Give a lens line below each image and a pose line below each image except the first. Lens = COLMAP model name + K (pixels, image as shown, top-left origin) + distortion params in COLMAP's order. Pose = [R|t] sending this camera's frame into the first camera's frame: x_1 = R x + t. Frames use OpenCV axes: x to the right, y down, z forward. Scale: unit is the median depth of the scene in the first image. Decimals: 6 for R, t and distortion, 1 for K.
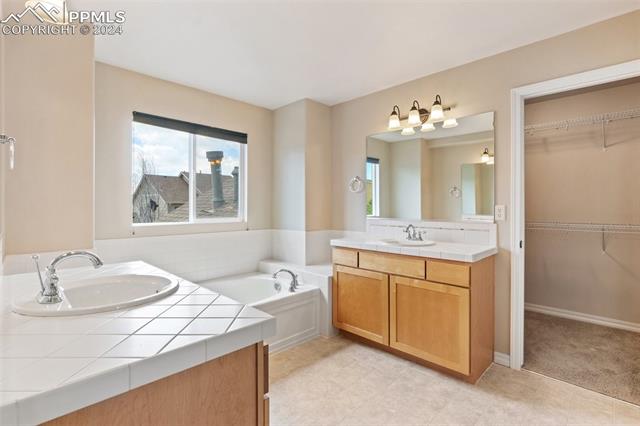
lens RADIAL K [[302.2, 0, 317.5], [0, 302.2, 210.3], [0, 0, 1]] dist [0.004941, -0.003419]
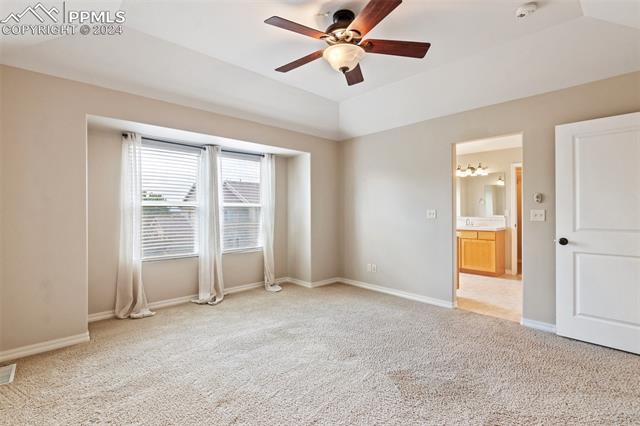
lens RADIAL K [[302.2, 0, 316.1], [0, 302.2, 209.2], [0, 0, 1]] dist [0.004941, -0.003419]
pose [[0.999573, -0.000727, -0.029216, -0.882757], [0.000403, 0.999938, -0.011089, 0.002822], [0.029222, 0.011072, 0.999512, -1.516559]]
